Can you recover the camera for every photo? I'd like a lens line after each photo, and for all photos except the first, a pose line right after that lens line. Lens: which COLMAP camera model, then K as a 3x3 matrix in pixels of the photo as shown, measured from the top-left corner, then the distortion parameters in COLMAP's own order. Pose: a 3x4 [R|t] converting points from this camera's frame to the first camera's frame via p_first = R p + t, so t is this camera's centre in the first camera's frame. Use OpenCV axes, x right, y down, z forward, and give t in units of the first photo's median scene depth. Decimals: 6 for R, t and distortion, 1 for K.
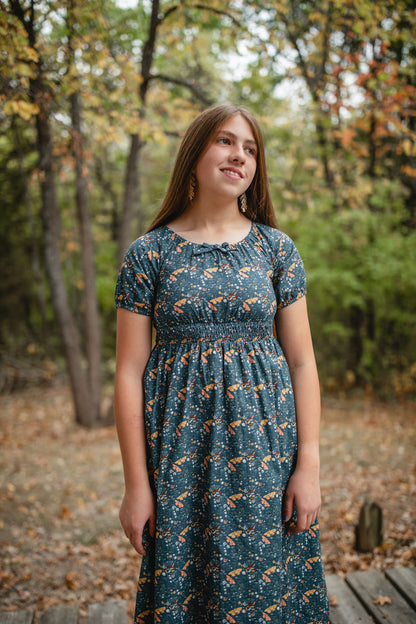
lens RADIAL K [[577.8, 0, 210.1], [0, 577.8, 328.6], [0, 0, 1]] dist [-0.011381, 0.005180]
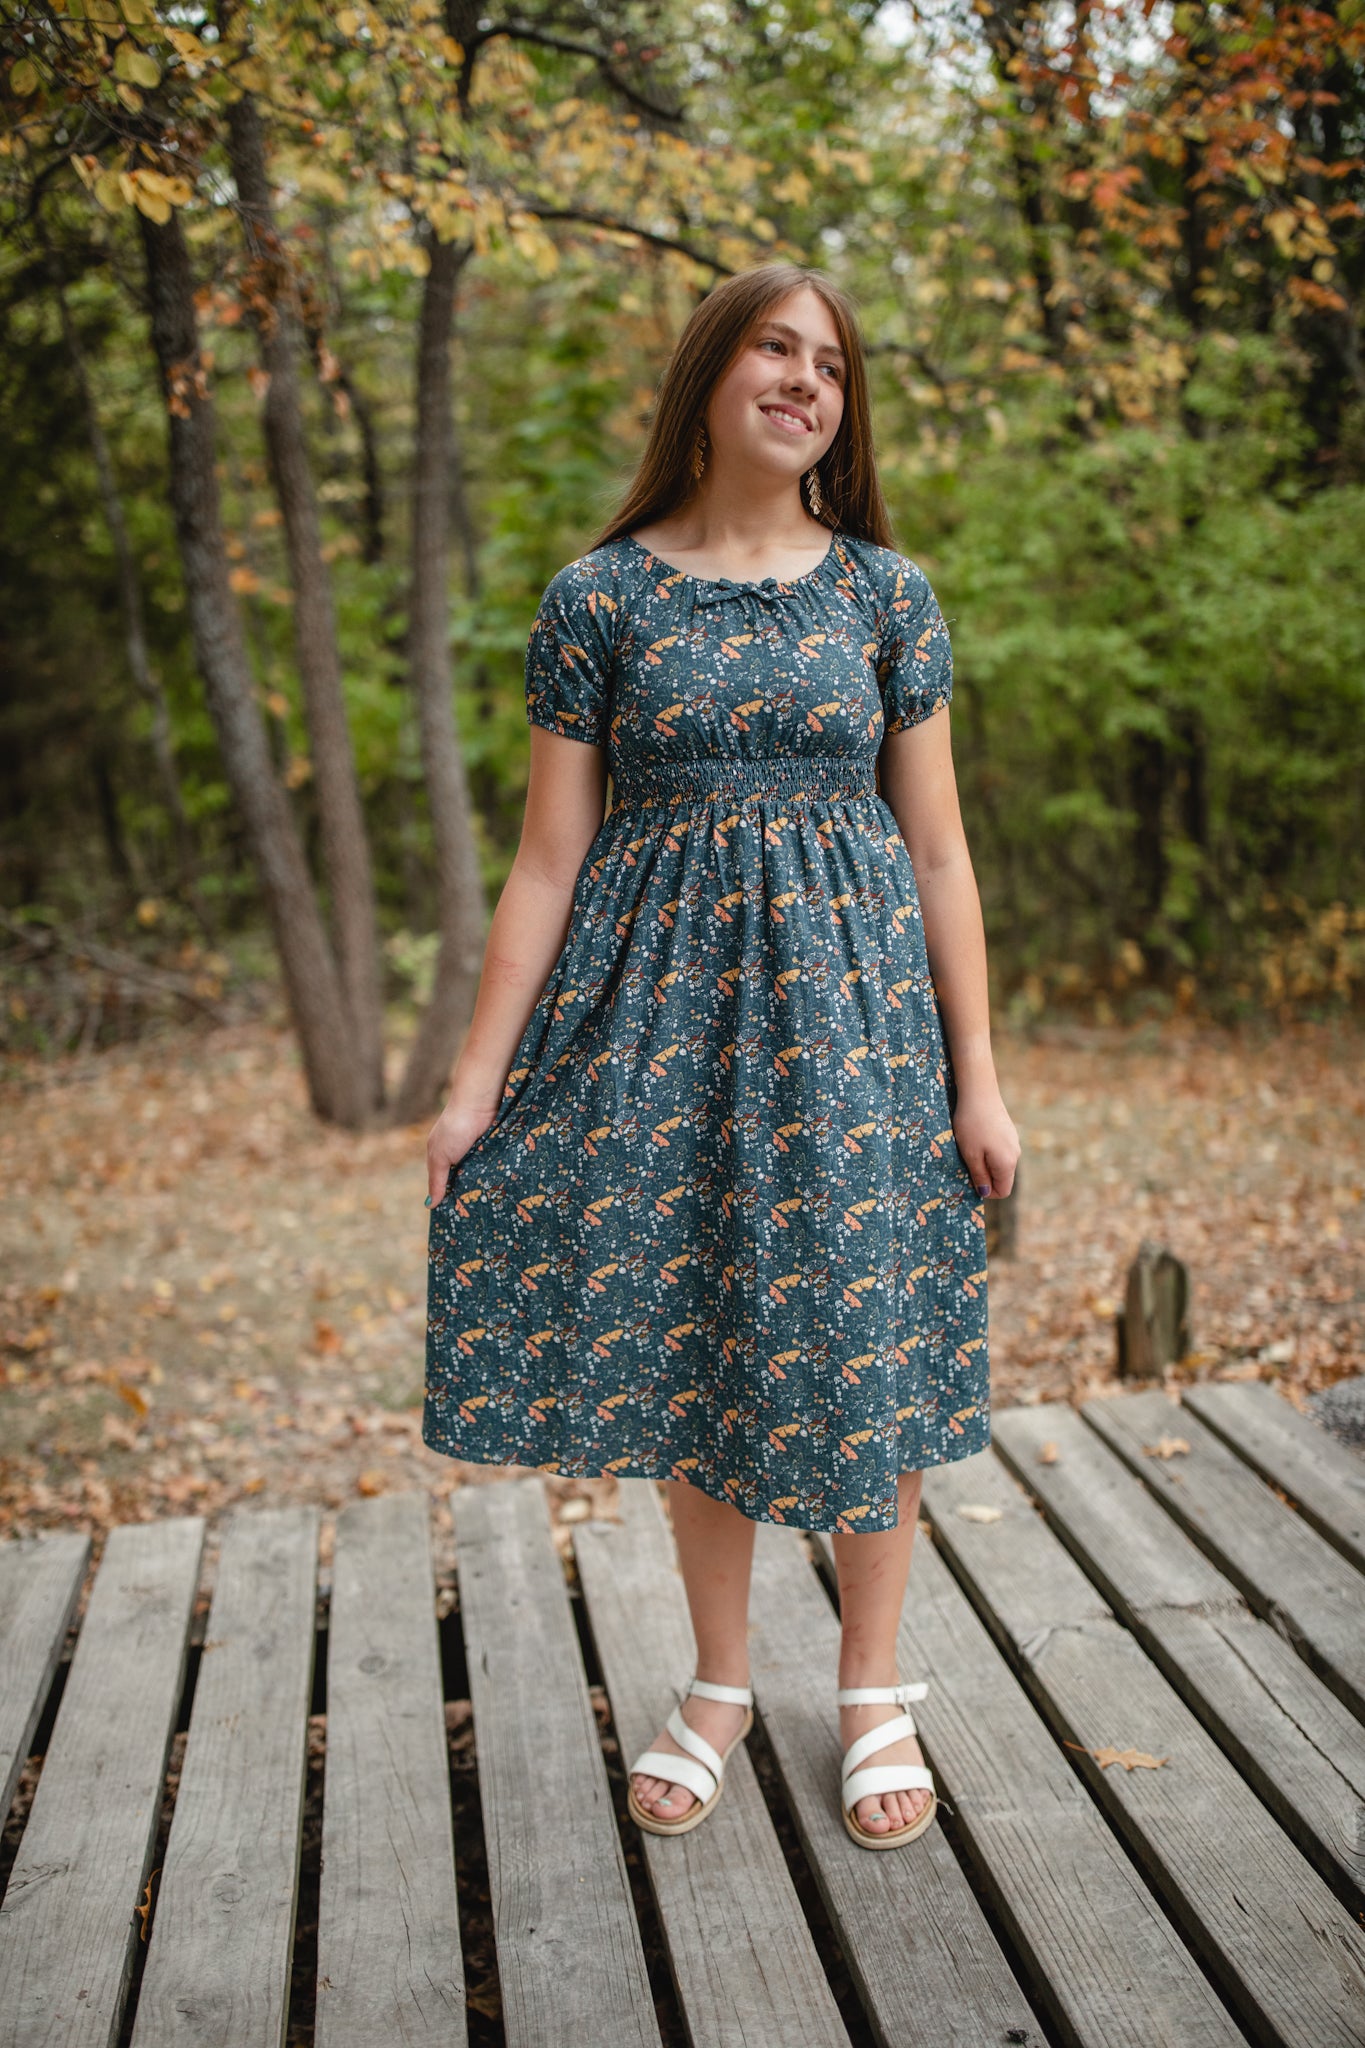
lens RADIAL K [[1896.5, 0, 689.4], [0, 1896.5, 1078.6], [0, 0, 1]] dist [-0.011381, 0.005180]
pose [[0.999170, -0.040680, -0.002294, -0.012338], [0.040646, 0.991291, 0.125263, 0.014012], [-0.002822, -0.125252, 0.992121, -0.138524]]
